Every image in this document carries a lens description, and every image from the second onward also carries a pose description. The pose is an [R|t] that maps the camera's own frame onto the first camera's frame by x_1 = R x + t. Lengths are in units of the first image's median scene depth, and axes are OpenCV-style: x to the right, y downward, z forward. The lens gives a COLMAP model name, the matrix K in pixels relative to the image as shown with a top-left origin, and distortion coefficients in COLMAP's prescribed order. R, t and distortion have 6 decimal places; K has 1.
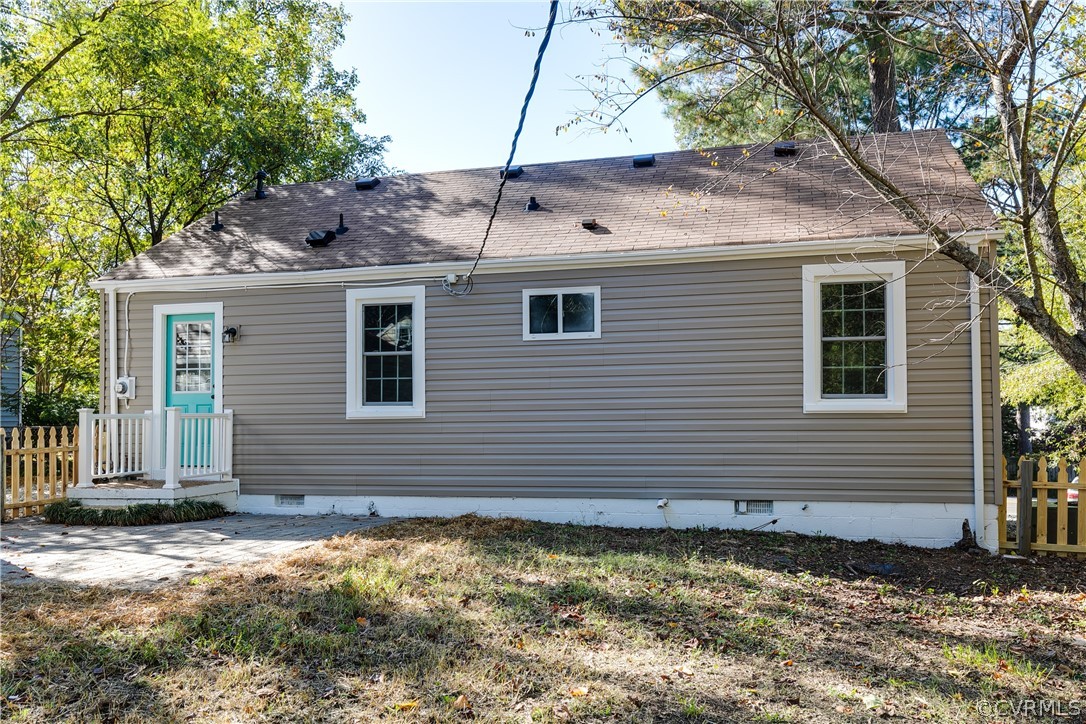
lens RADIAL K [[888.4, 0, 543.9], [0, 888.4, 360.6], [0, 0, 1]] dist [0.003281, -0.003110]
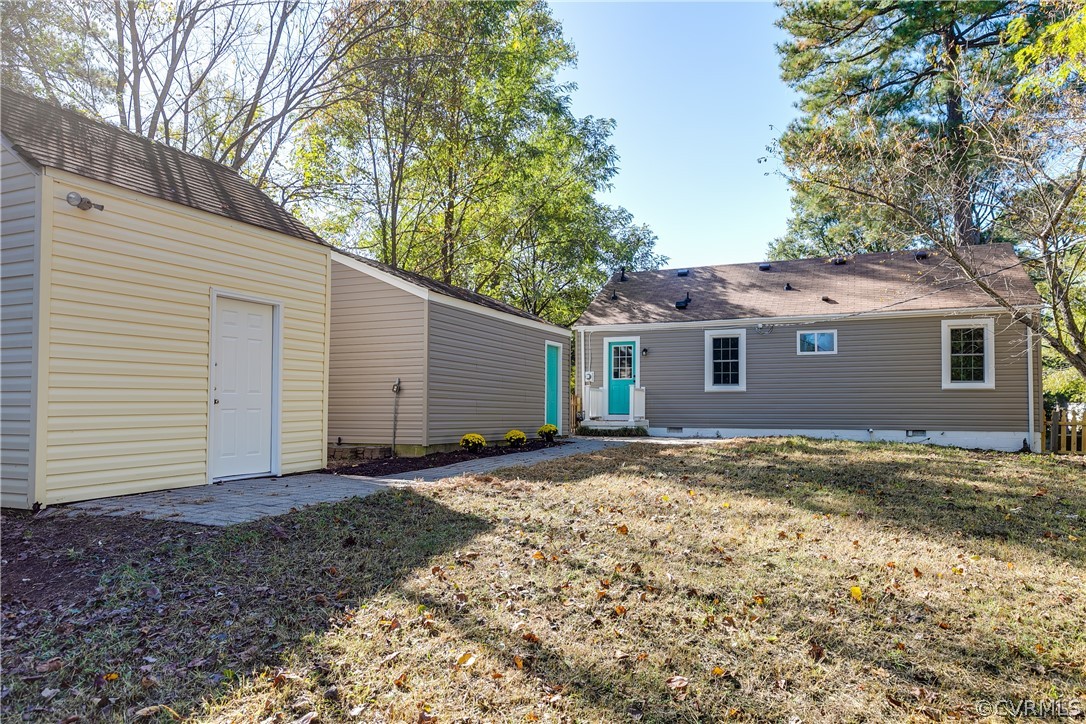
lens RADIAL K [[705.4, 0, 541.8], [0, 705.4, 364.5], [0, 0, 1]] dist [0.001668, -0.001274]
pose [[0.989667, 0.004524, -0.143316, -0.382014], [-0.004997, 0.999983, -0.002937, 0.008069], [0.143300, 0.003623, 0.989673, -0.749008]]
